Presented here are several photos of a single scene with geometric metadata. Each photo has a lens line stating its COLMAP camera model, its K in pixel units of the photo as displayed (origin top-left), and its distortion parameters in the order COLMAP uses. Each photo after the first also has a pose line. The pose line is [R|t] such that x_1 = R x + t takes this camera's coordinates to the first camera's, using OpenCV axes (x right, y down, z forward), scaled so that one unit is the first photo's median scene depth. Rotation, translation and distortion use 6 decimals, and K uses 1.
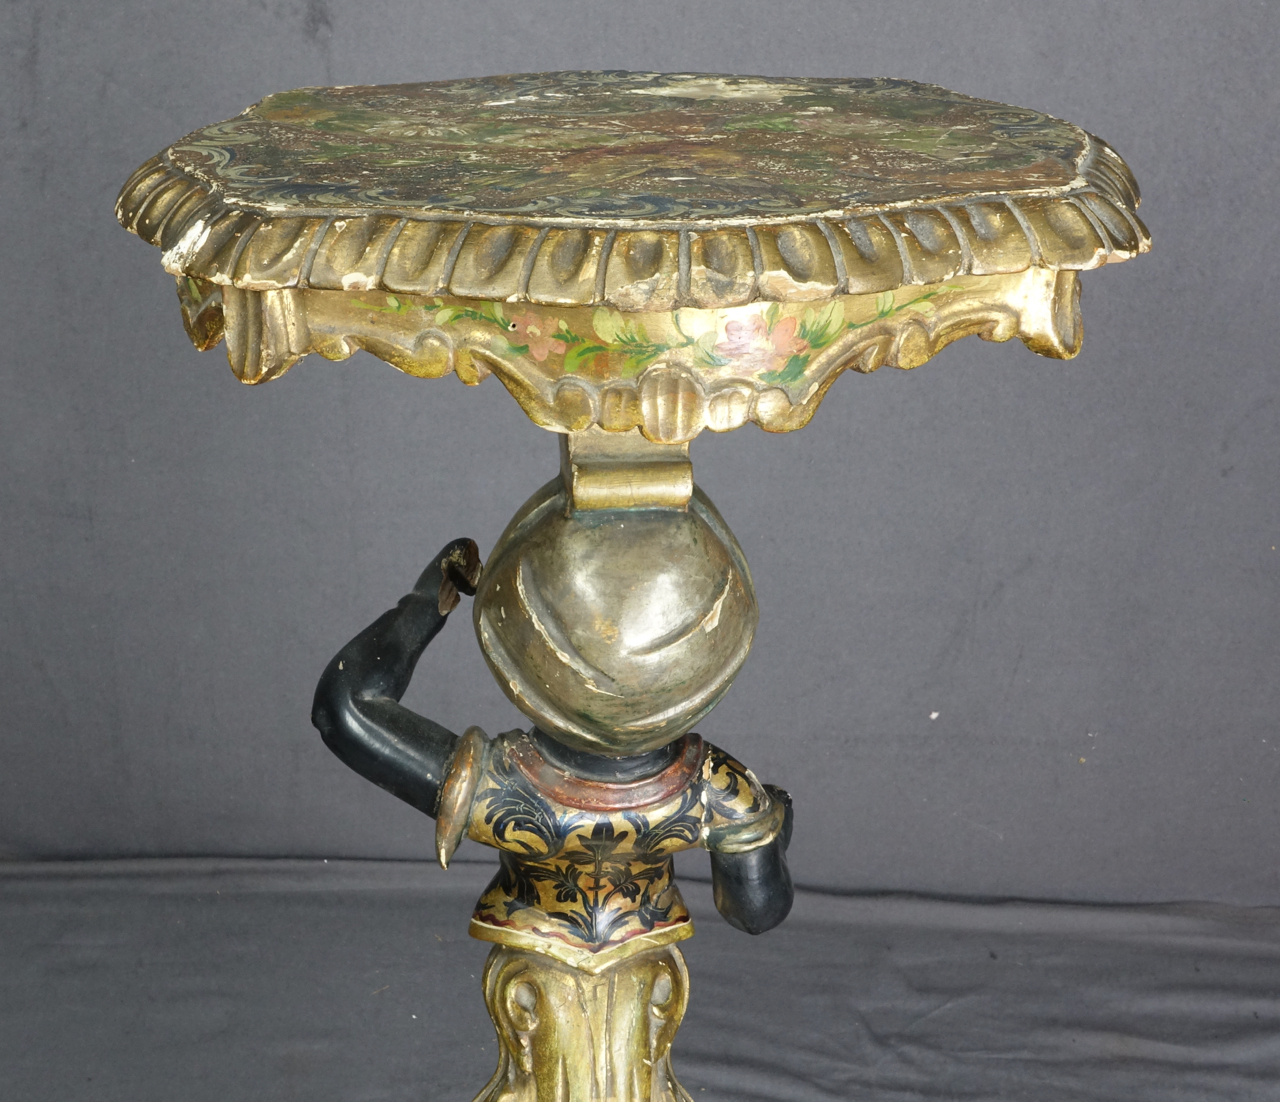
lens RADIAL K [[2029.5, 0, 600.9], [0, 2029.5, 547.1], [0, 0, 1]] dist [0.021045, 0.000000]
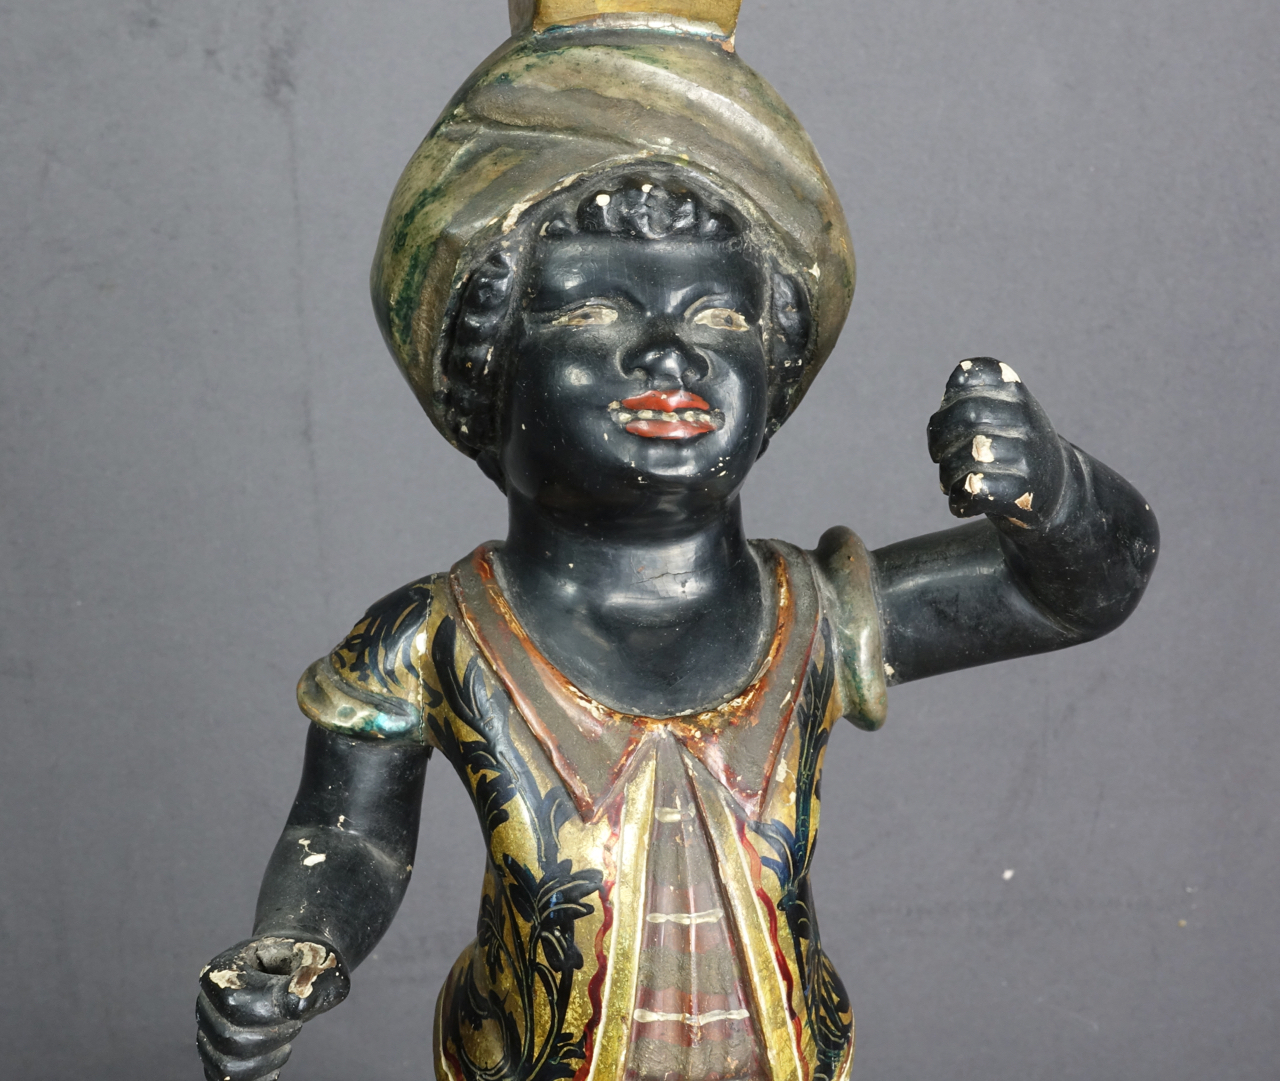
lens RADIAL K [[1775.6, 0, 623.2], [0, 1775.6, 527.9], [0, 0, 1]] dist [0.003278, 0.000000]
pose [[0.998911, -0.044798, 0.013005, -0.003095], [0.046621, 0.968196, -0.245811, 0.127249], [-0.001580, 0.246150, 0.969231, 0.247084]]
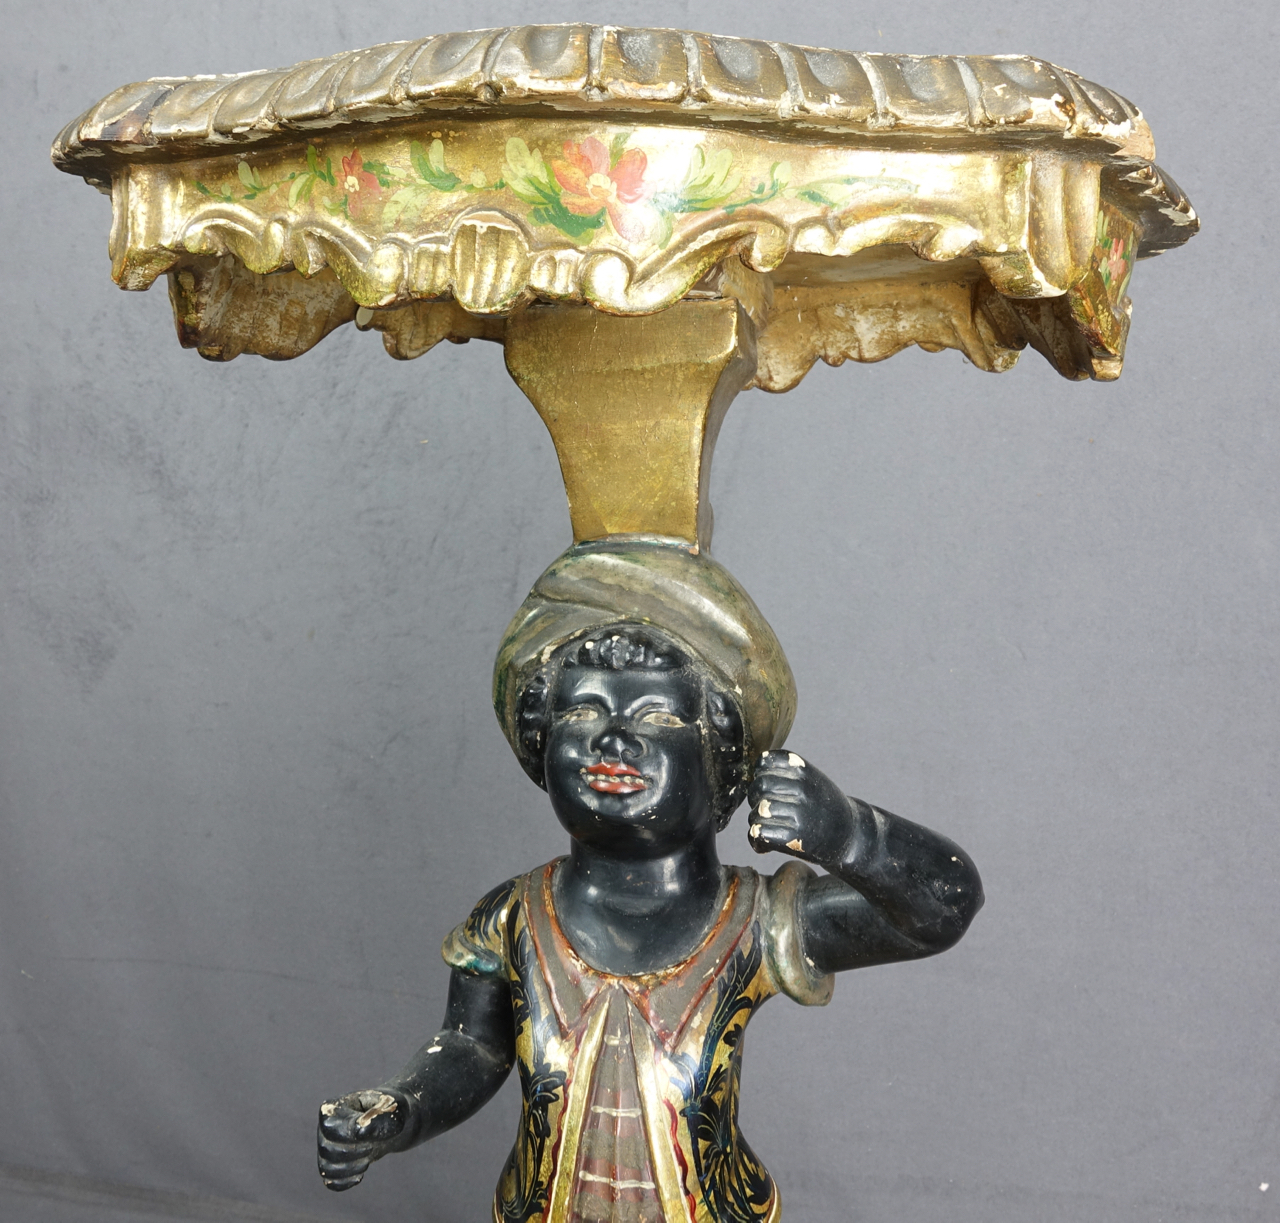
lens RADIAL K [[1324.8, 0, 660.6], [0, 1324.8, 613.8], [0, 0, 1]] dist [0.000423, 0.000000]
pose [[0.947461, -0.038220, -0.317581, 0.105545], [-0.101947, 0.904982, -0.413055, 0.138583], [0.303192, 0.423730, 0.853538, 0.220163]]
